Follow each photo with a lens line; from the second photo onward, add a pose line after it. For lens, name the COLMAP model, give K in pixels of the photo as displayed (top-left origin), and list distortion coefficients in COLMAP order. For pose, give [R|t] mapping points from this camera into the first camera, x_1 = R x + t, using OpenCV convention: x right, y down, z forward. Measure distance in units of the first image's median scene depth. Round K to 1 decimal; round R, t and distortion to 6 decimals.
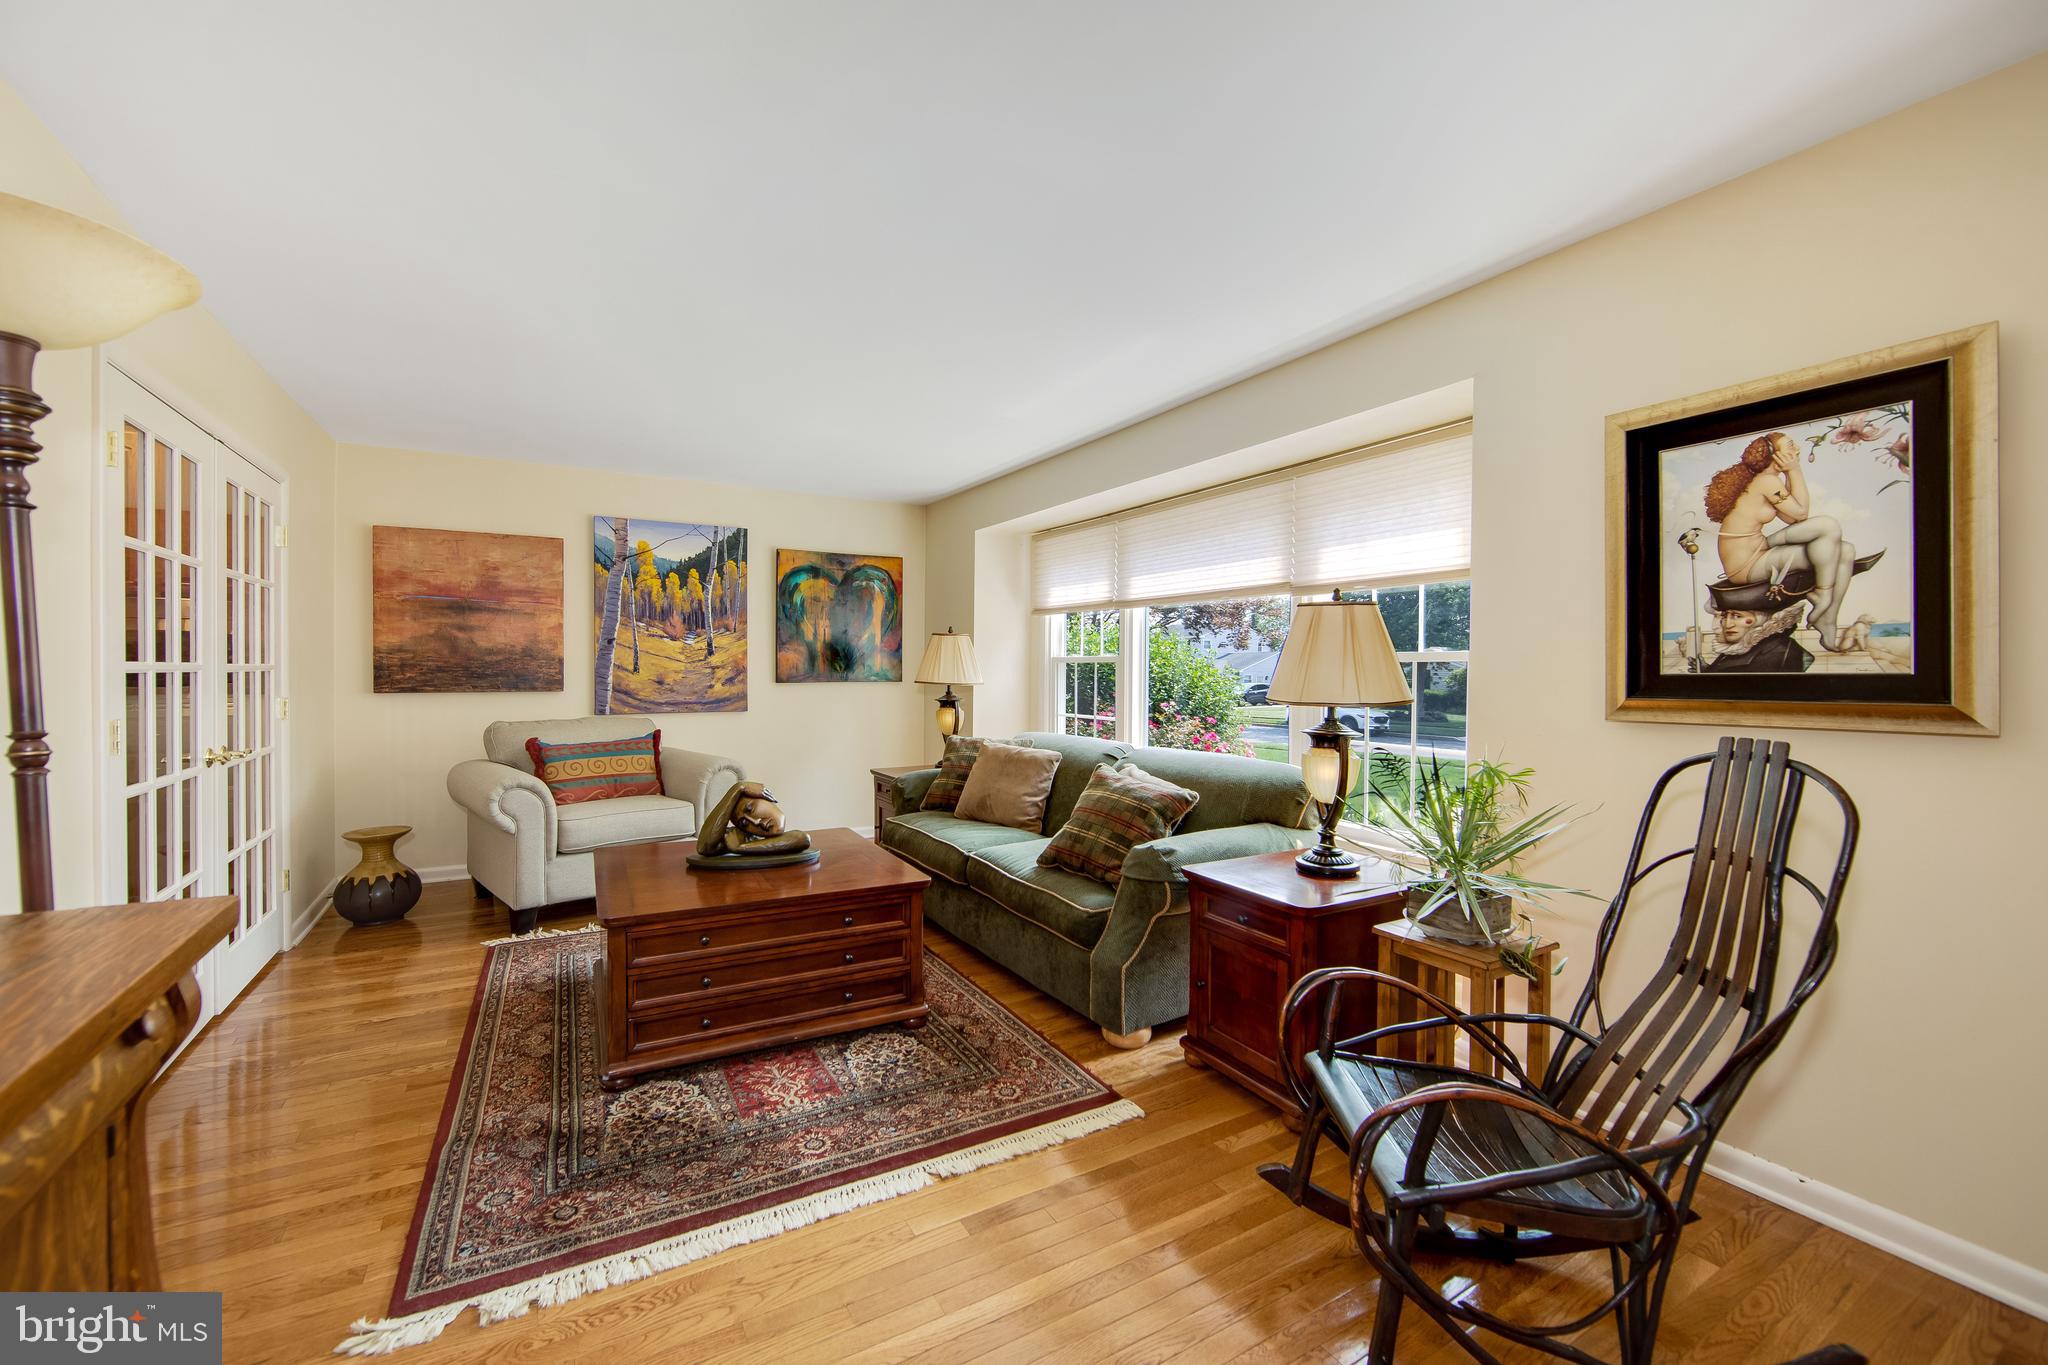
lens RADIAL K [[810.2, 0, 1022.1], [0, 810.2, 664.7], [0, 0, 1]] dist [-0.014546, 0.000491]
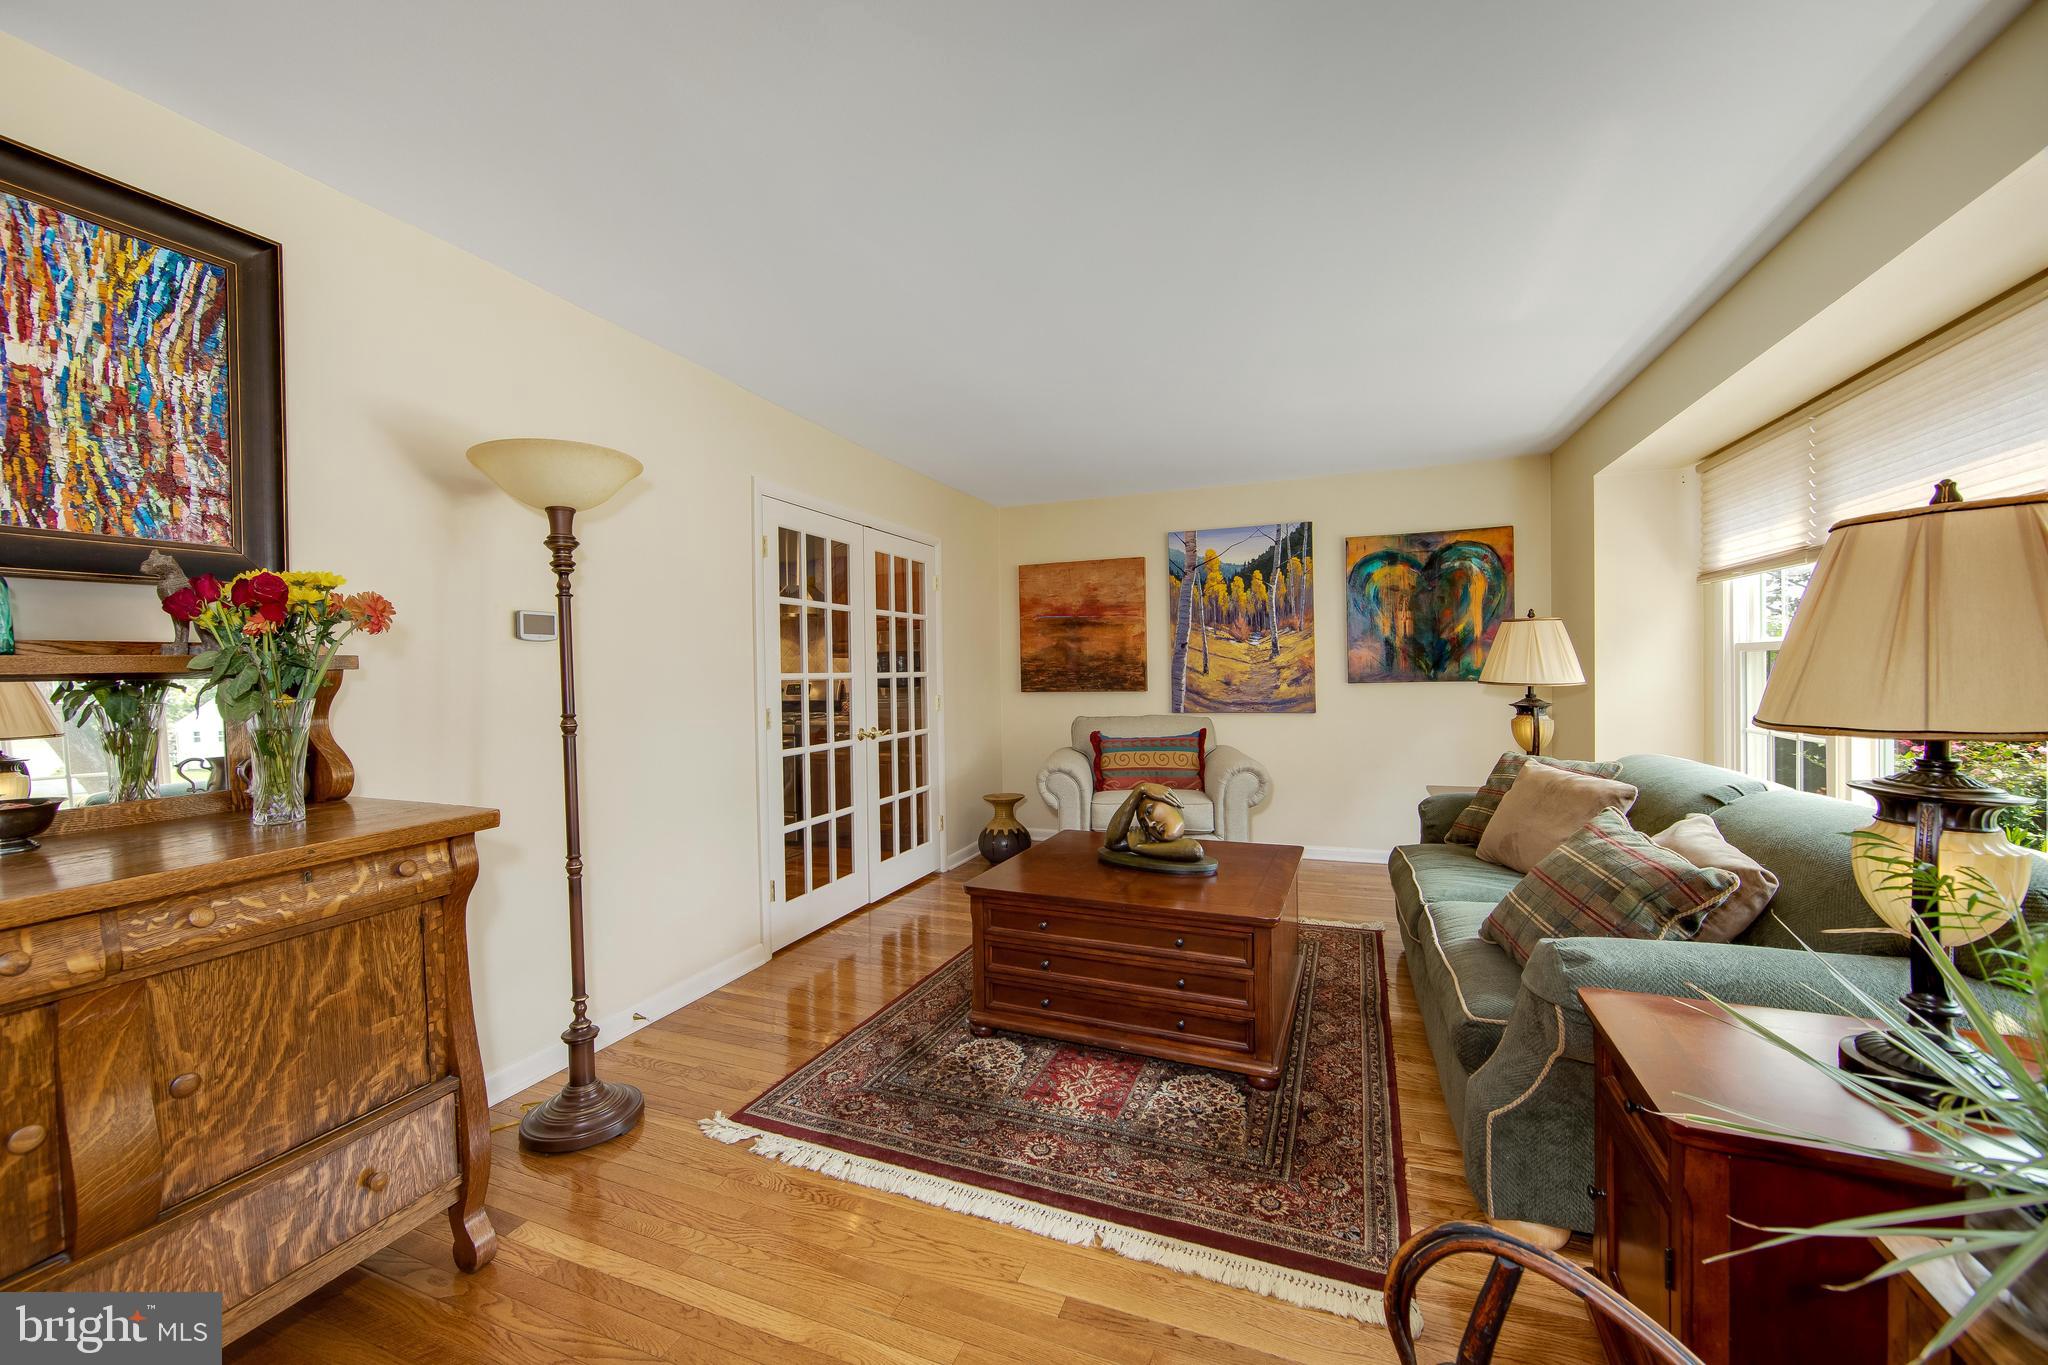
lens RADIAL K [[810.2, 0, 1022.1], [0, 810.2, 664.7], [0, 0, 1]] dist [-0.014546, 0.000491]
pose [[0.614912, -0.019845, -0.788346, 0.245789], [0.021559, 0.999733, -0.008350, 0.001459], [0.788301, -0.011862, 0.615175, 0.174754]]
